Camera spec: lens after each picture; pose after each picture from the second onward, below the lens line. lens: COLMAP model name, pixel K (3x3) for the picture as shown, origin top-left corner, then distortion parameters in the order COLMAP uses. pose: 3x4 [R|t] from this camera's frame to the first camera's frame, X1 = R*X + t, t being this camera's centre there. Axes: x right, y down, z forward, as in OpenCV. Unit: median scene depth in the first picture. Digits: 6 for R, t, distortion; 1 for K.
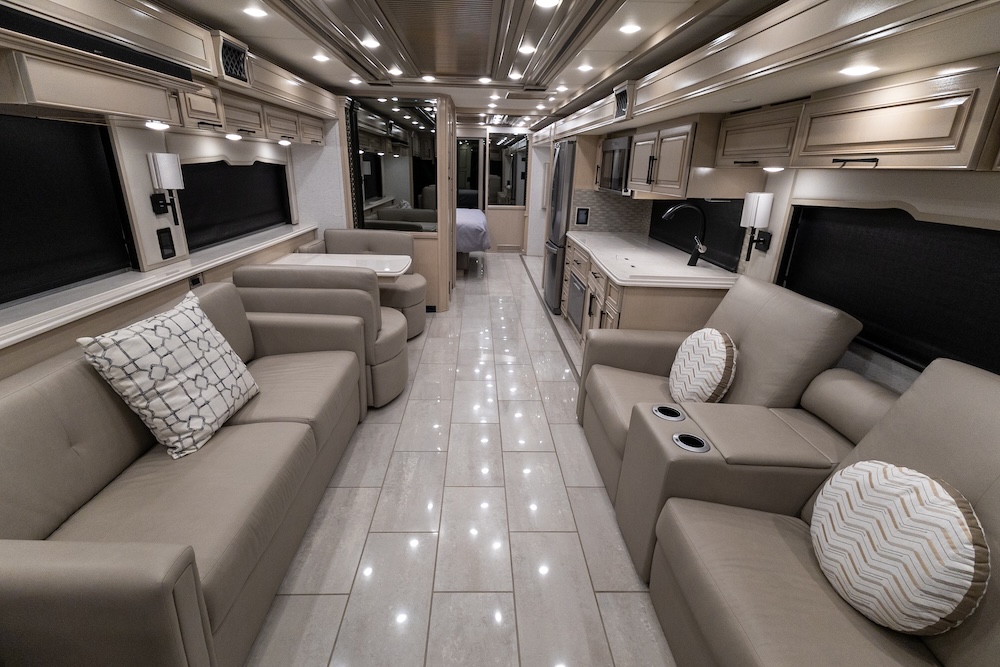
lens RADIAL K [[449.8, 0, 484.8], [0, 449.8, 321.7], [0, 0, 1]] dist [0.021125, -0.002534]
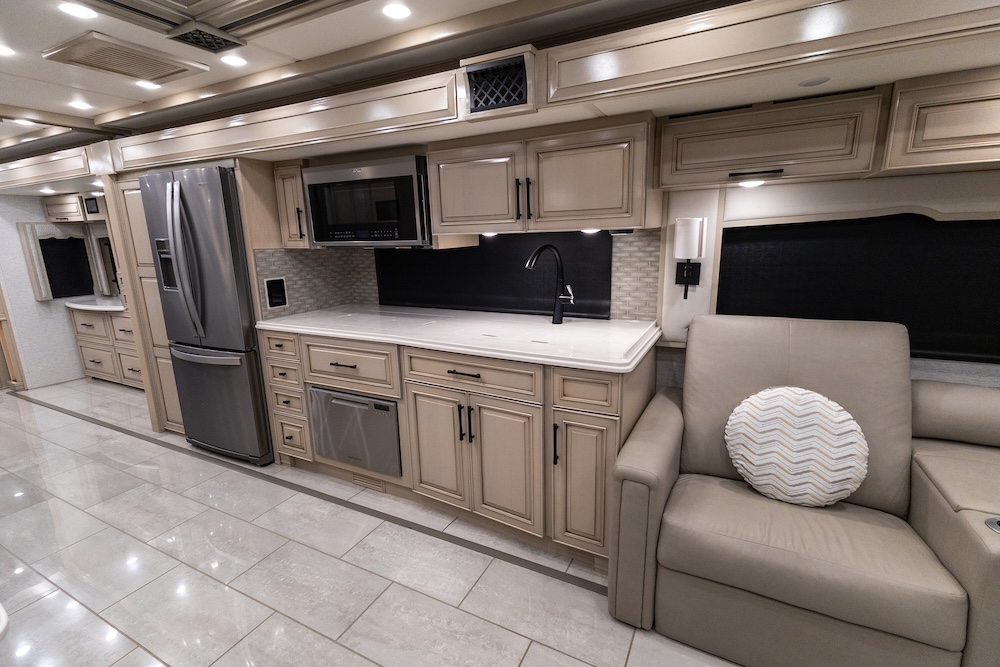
lens RADIAL K [[449.8, 0, 496.9], [0, 449.8, 333.5], [0, 0, 1]] dist [0.021125, -0.002534]
pose [[0.478589, -0.229309, 0.847567, -0.336186], [0.324703, 0.943087, 0.071804, -0.270060], [-0.815794, 0.240843, 0.525808, 0.944337]]
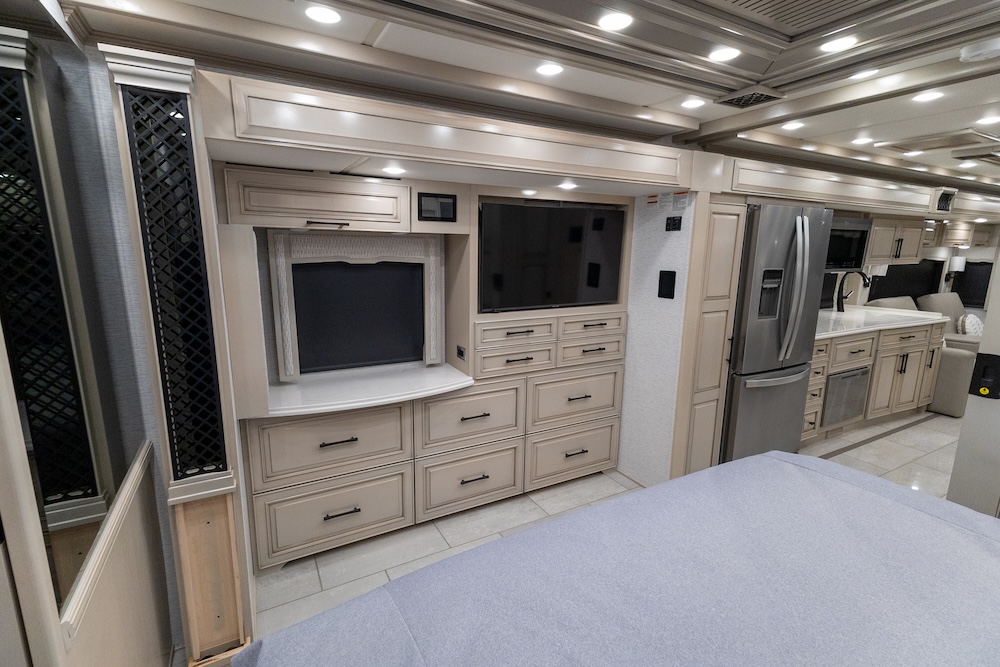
lens RADIAL K [[449.8, 0, 491.9], [0, 449.8, 333.8], [0, 0, 1]] dist [0.021125, -0.002534]
pose [[-0.454688, -0.205910, 0.866522, -0.418442], [0.267819, 0.896271, 0.353511, -1.196711], [-0.849430, 0.392809, -0.352377, 3.416228]]
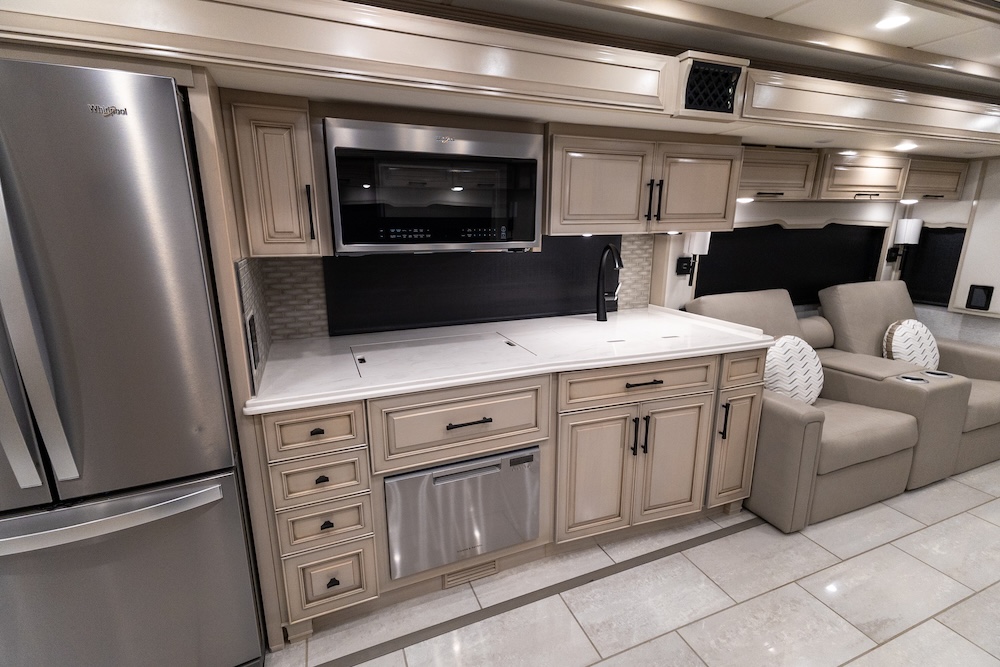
lens RADIAL K [[449.8, 0, 493.9], [0, 449.8, 333.3], [0, 0, 1]] dist [0.021125, -0.002534]
pose [[-0.350893, -0.254216, 0.901248, -0.266421], [0.299887, 0.881249, 0.365333, -0.620251], [-0.887098, 0.398466, -0.232987, 1.876970]]
